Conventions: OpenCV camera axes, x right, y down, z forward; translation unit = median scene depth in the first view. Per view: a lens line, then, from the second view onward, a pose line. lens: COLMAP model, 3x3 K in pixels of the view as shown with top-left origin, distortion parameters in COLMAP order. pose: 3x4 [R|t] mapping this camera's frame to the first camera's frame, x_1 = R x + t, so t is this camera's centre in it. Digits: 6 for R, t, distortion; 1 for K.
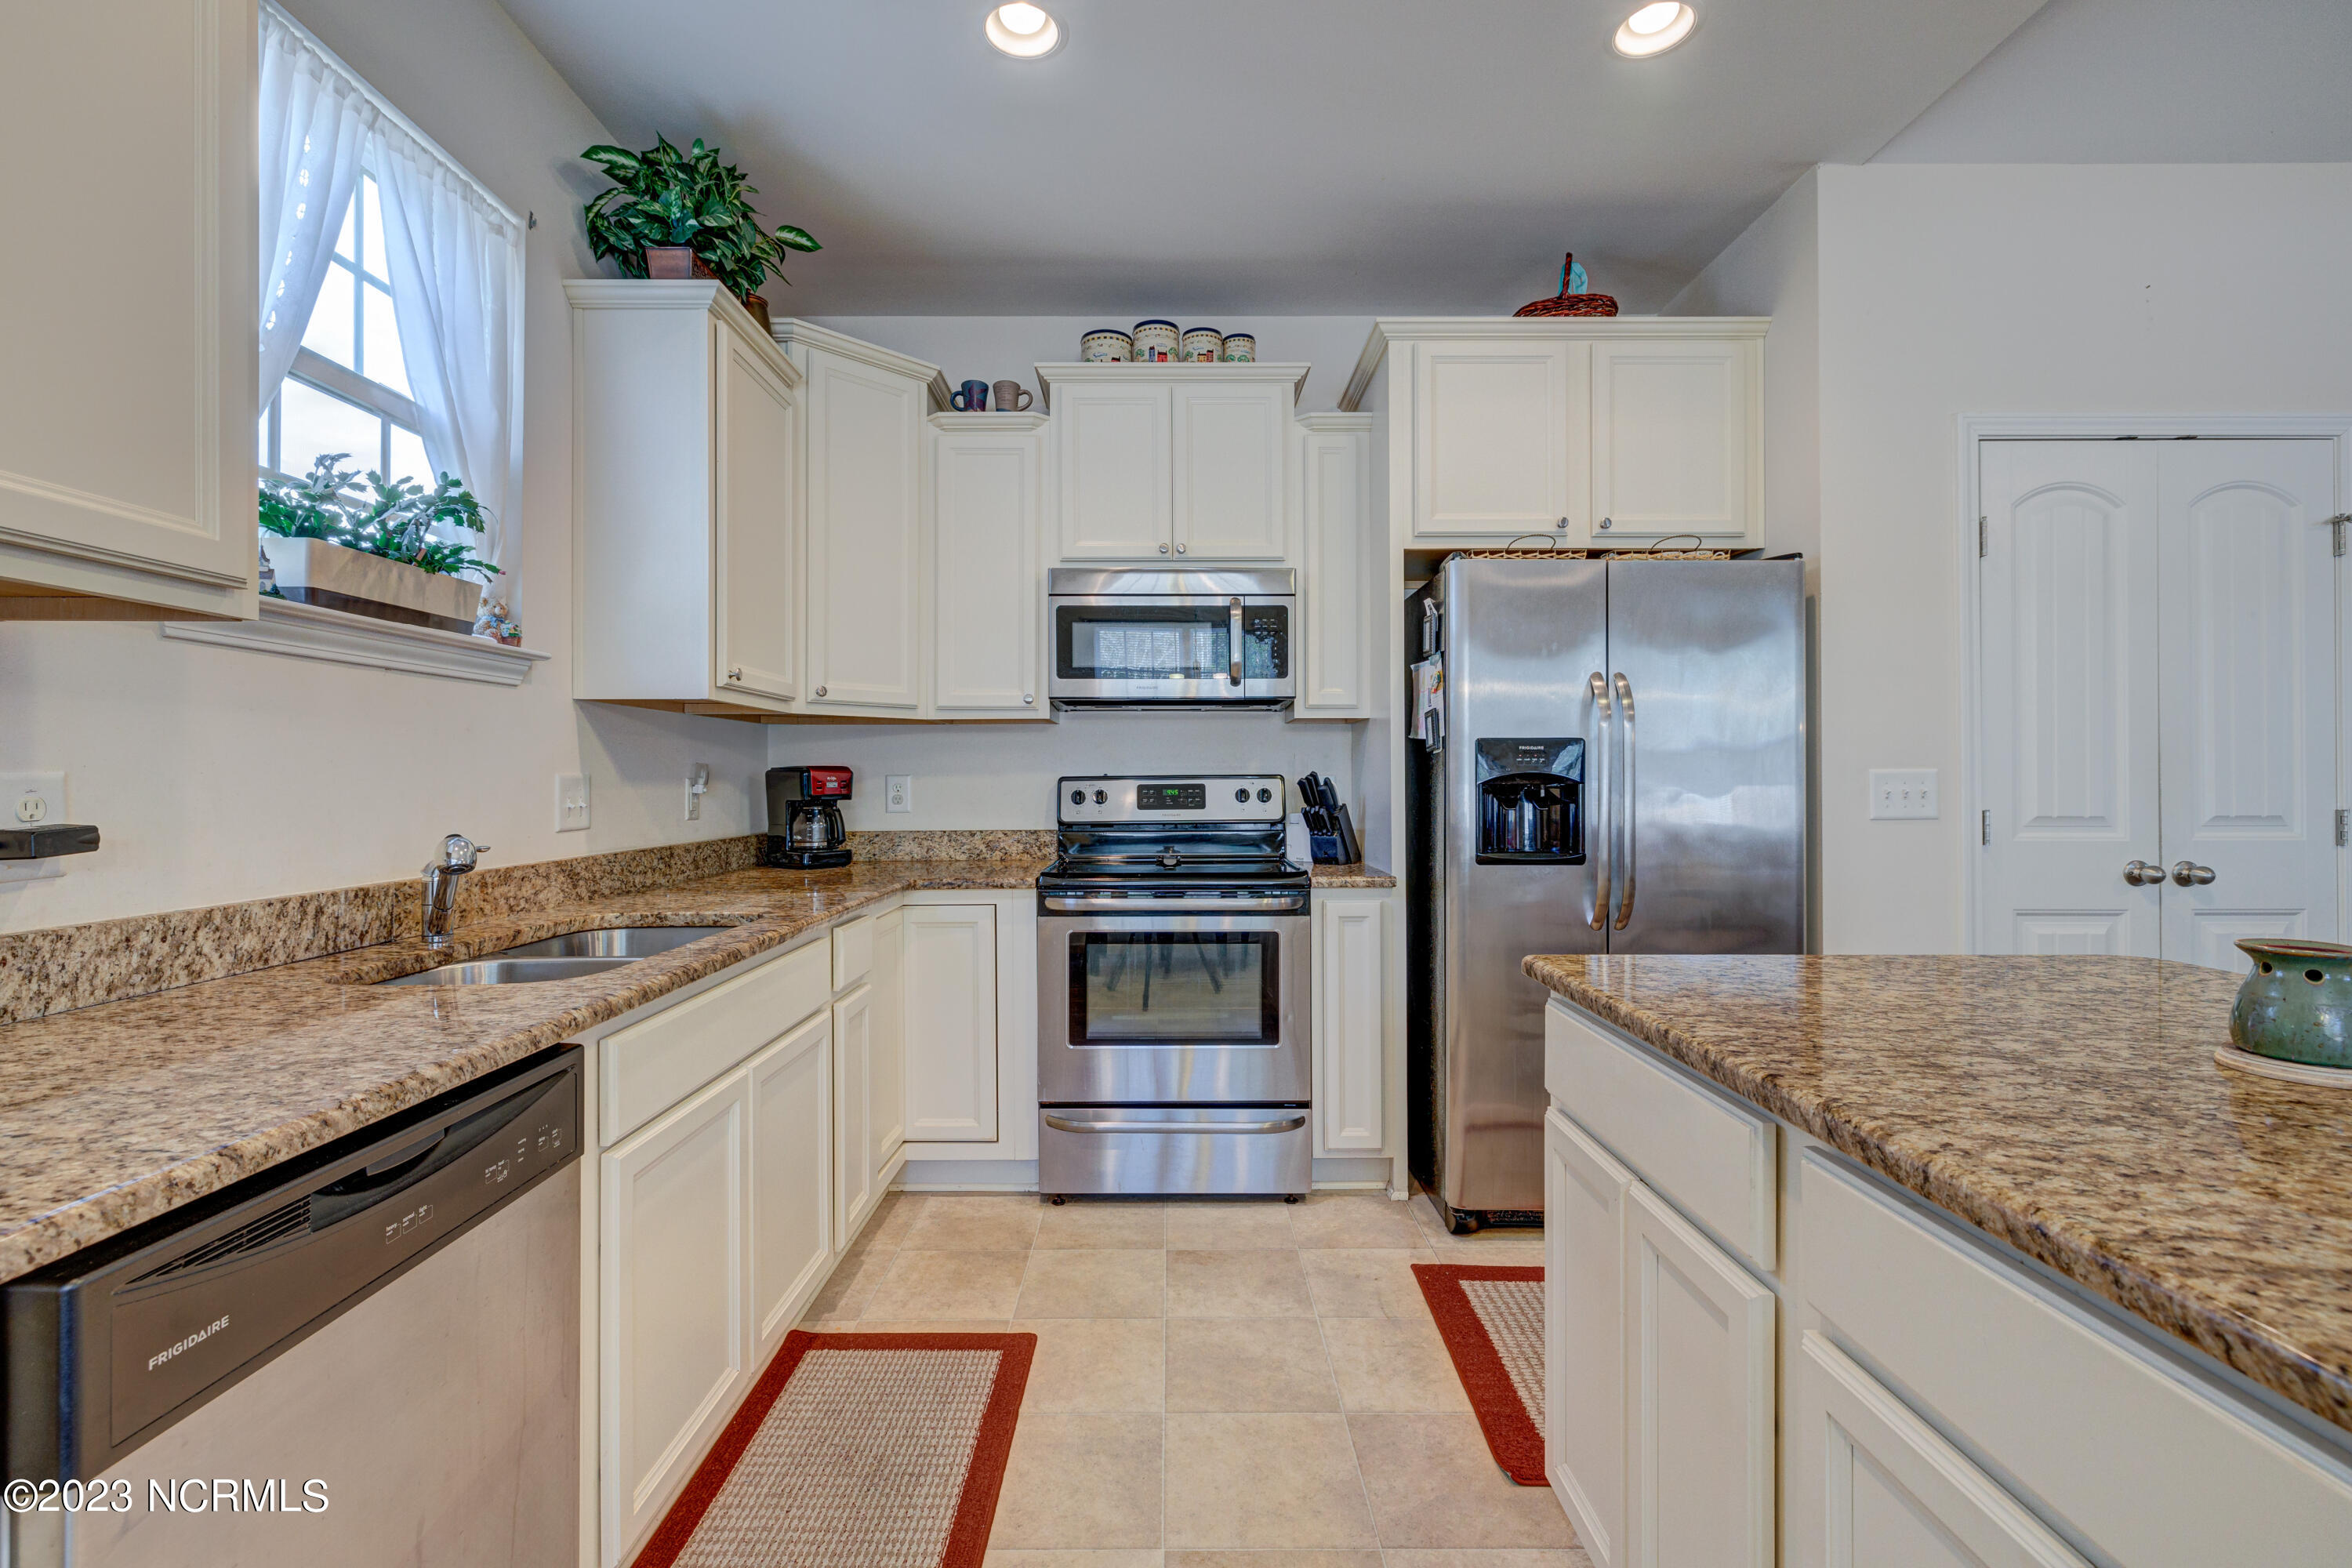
lens RADIAL K [[1030.5, 0, 1177.6], [0, 1030.5, 774.3], [0, 0, 1]] dist [0.004873, -0.000422]
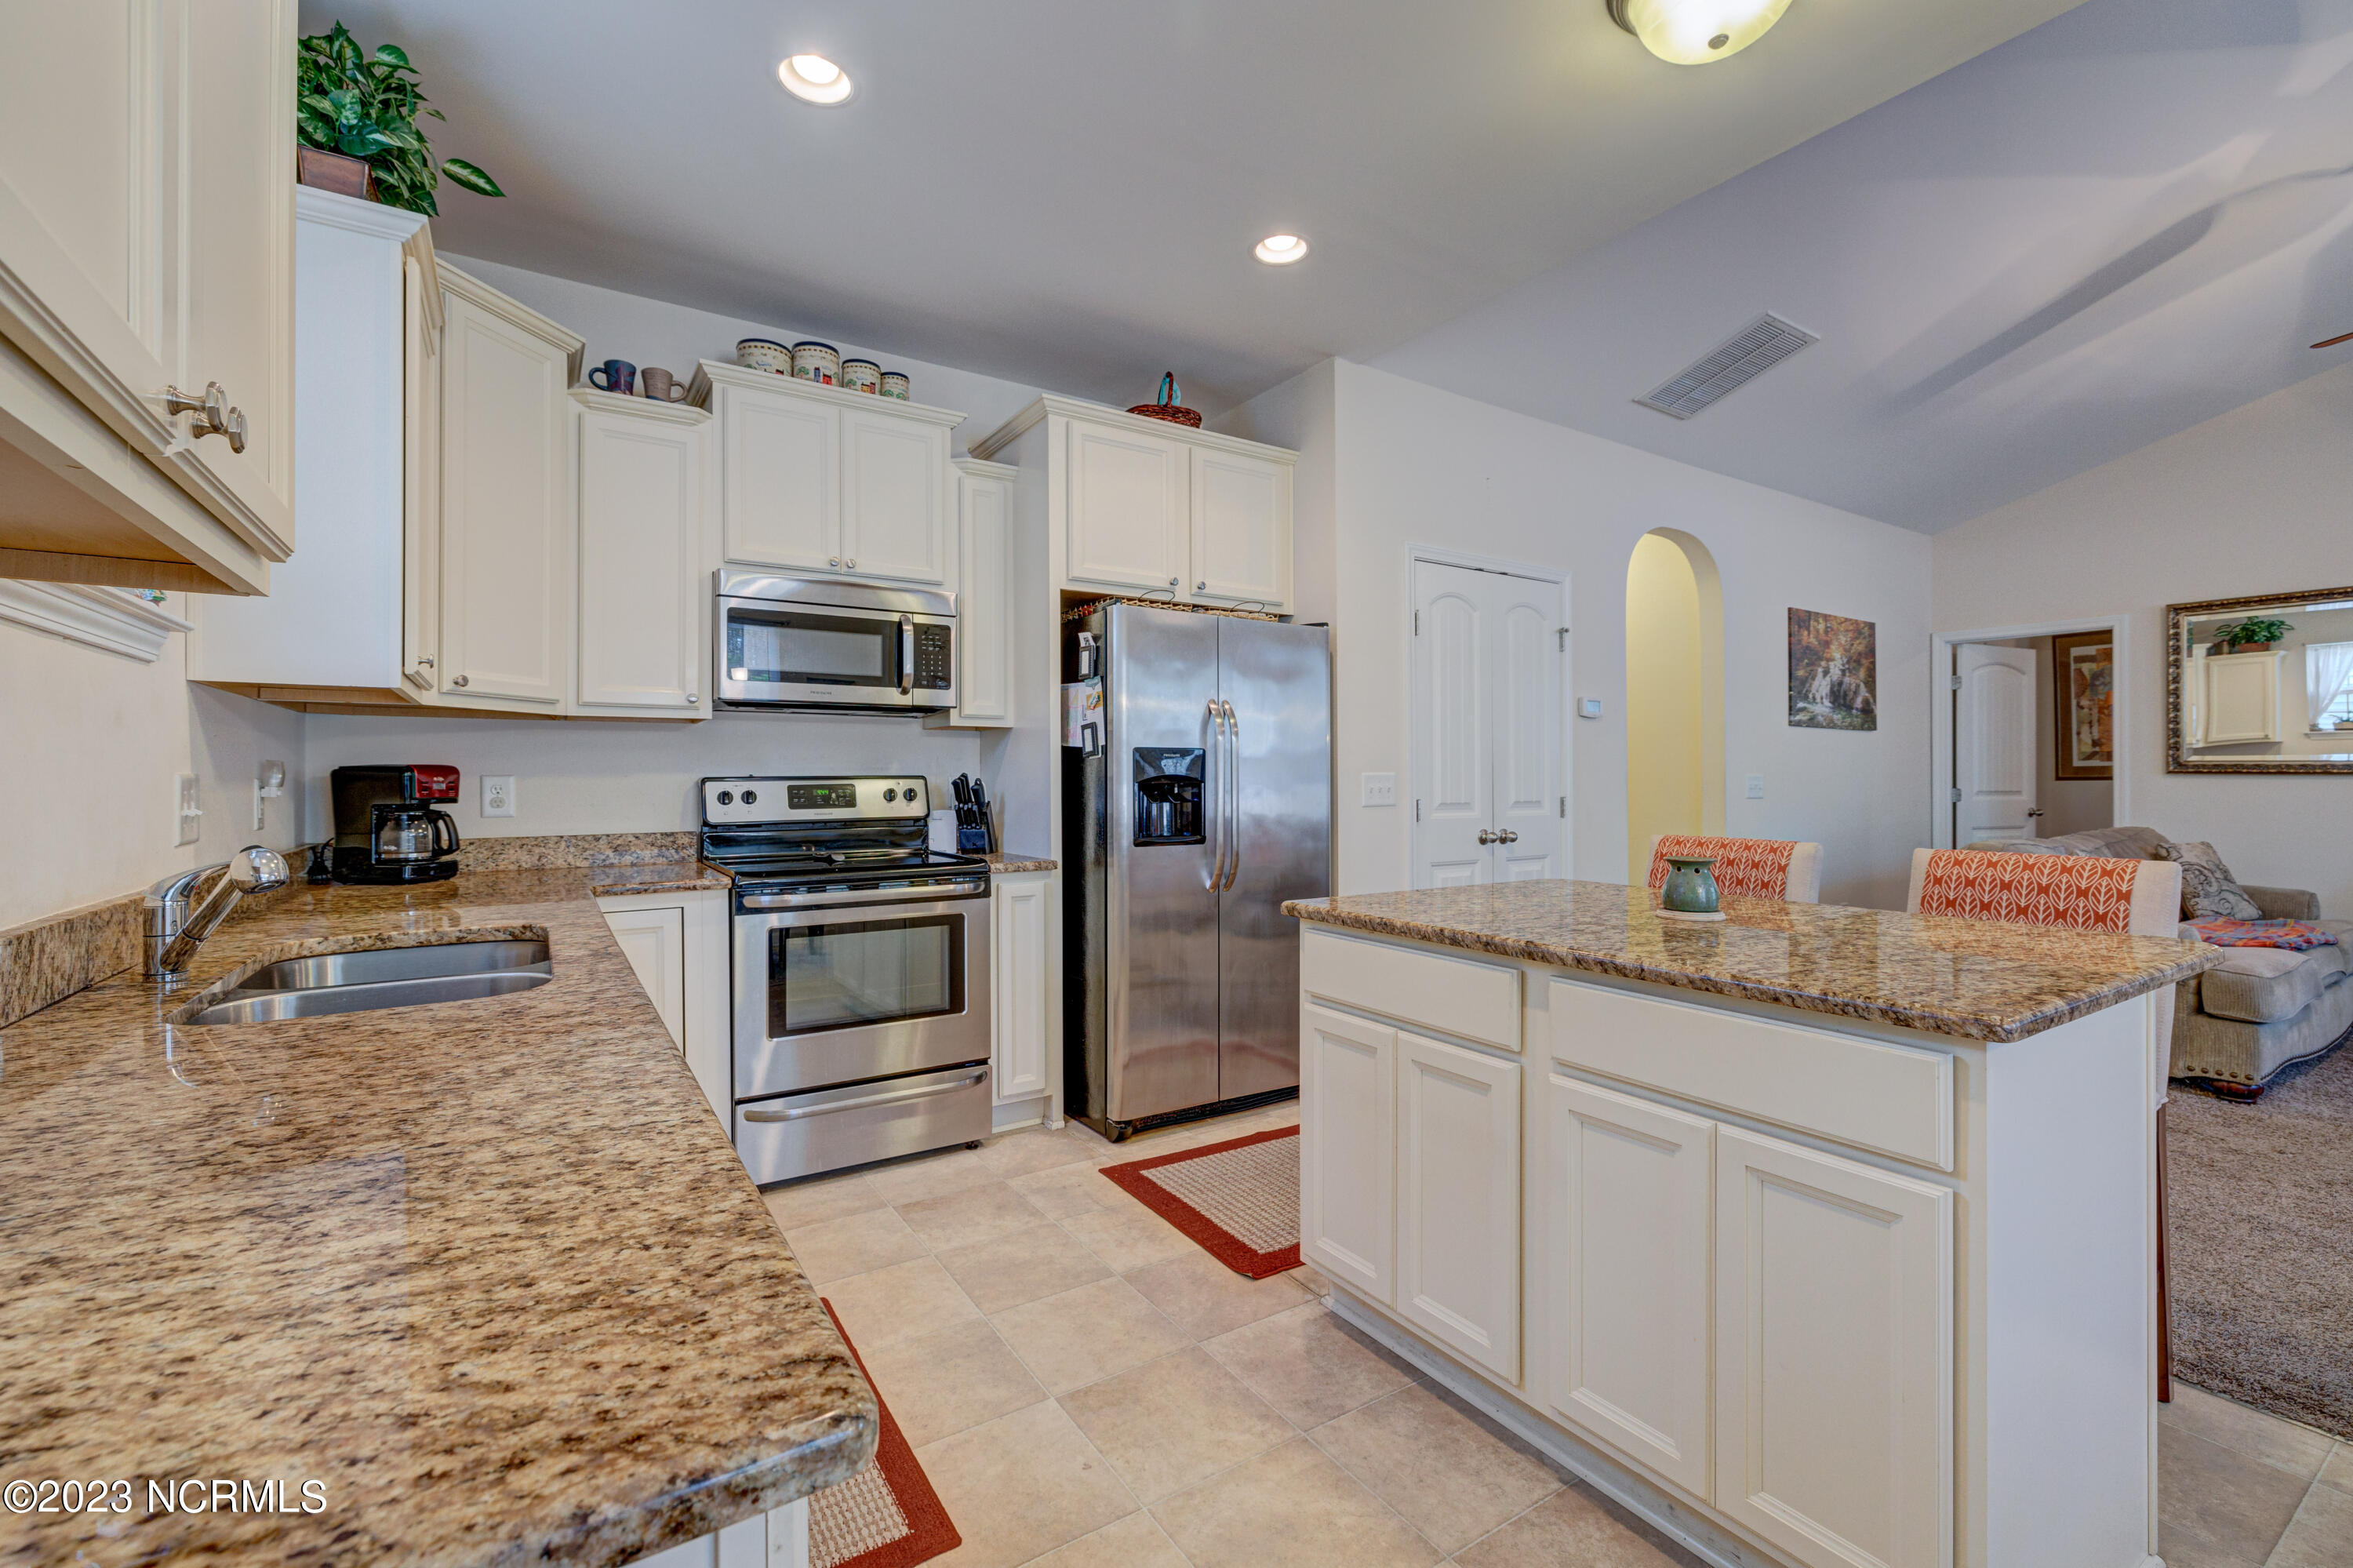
lens RADIAL K [[977.8, 0, 1176.9], [0, 977.8, 774.5], [0, 0, 1]] dist [-0.002967, -0.000119]
pose [[0.844961, 0.002337, 0.534823, -0.281418], [-0.001775, 0.999997, -0.001566, 0.000294], [-0.534825, 0.000374, 0.844963, -0.040347]]
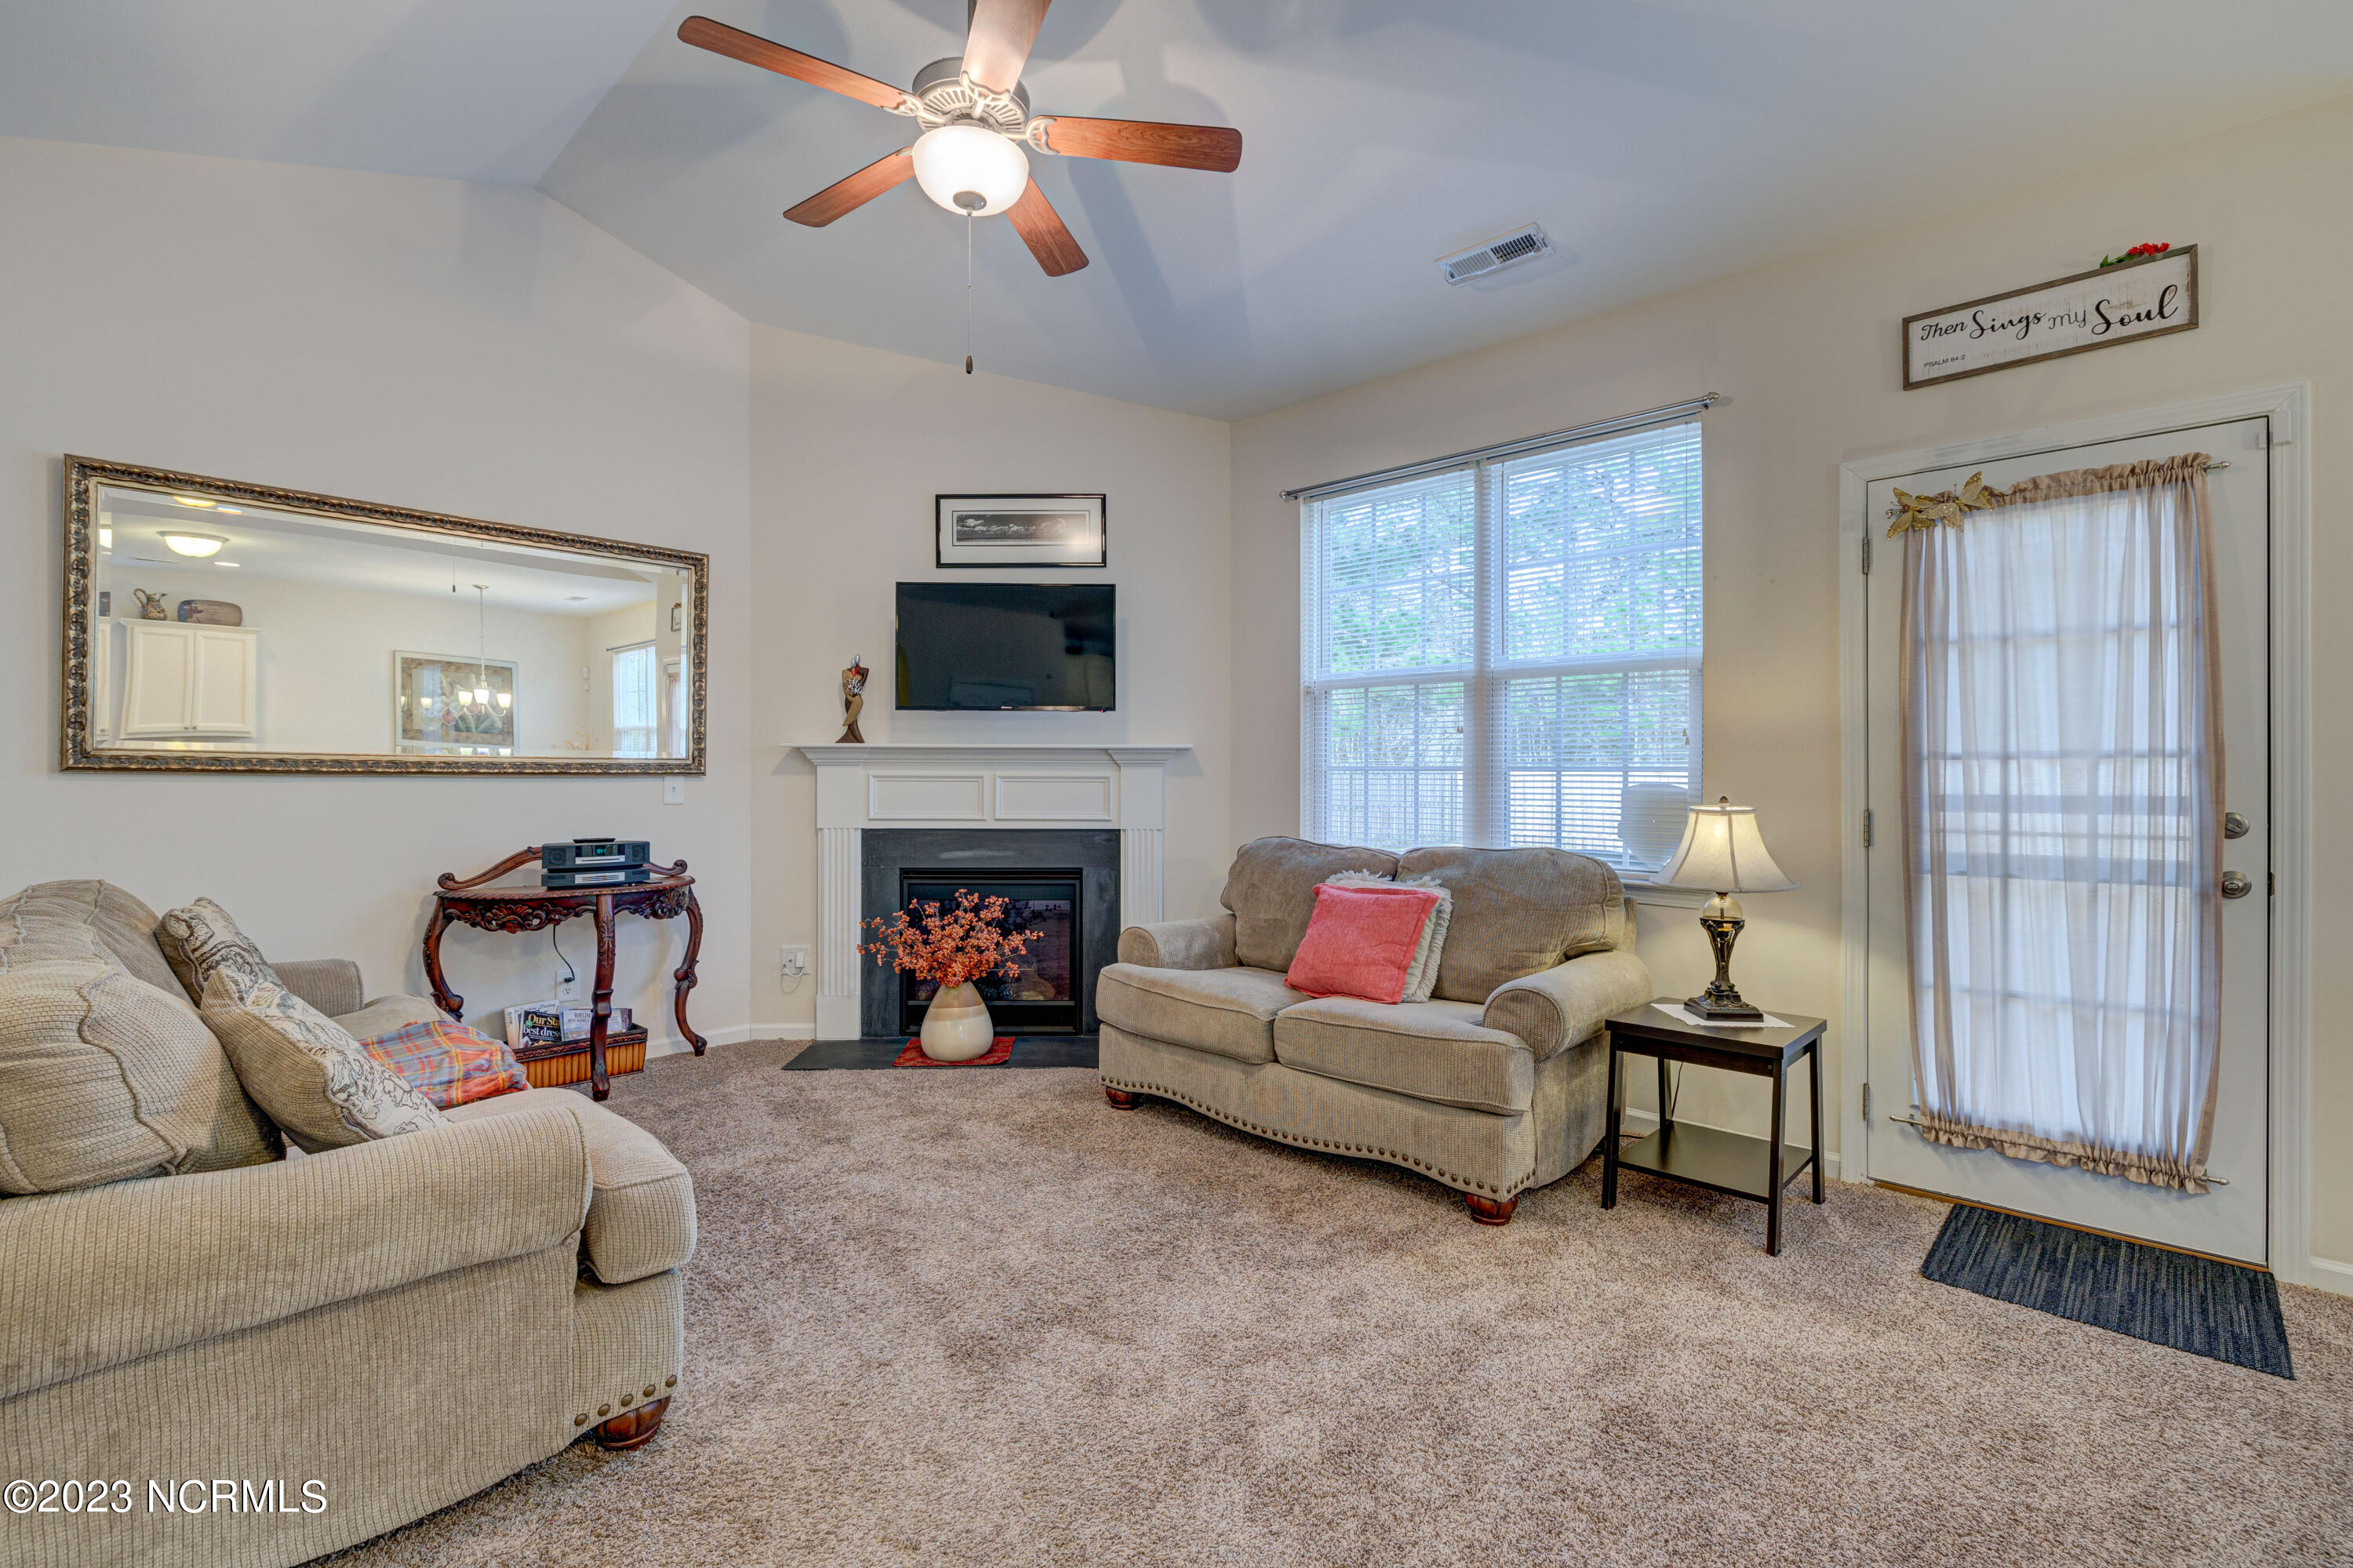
lens RADIAL K [[1061.0, 0, 1157.5], [0, 1061.0, 774.8], [0, 0, 1]] dist [-0.002876, -0.000029]
pose [[-0.718744, 0.001097, 0.695274, 0.789128], [-0.003096, 0.999984, -0.004778, -0.003011], [-0.695268, -0.005587, -0.718729, 0.526778]]
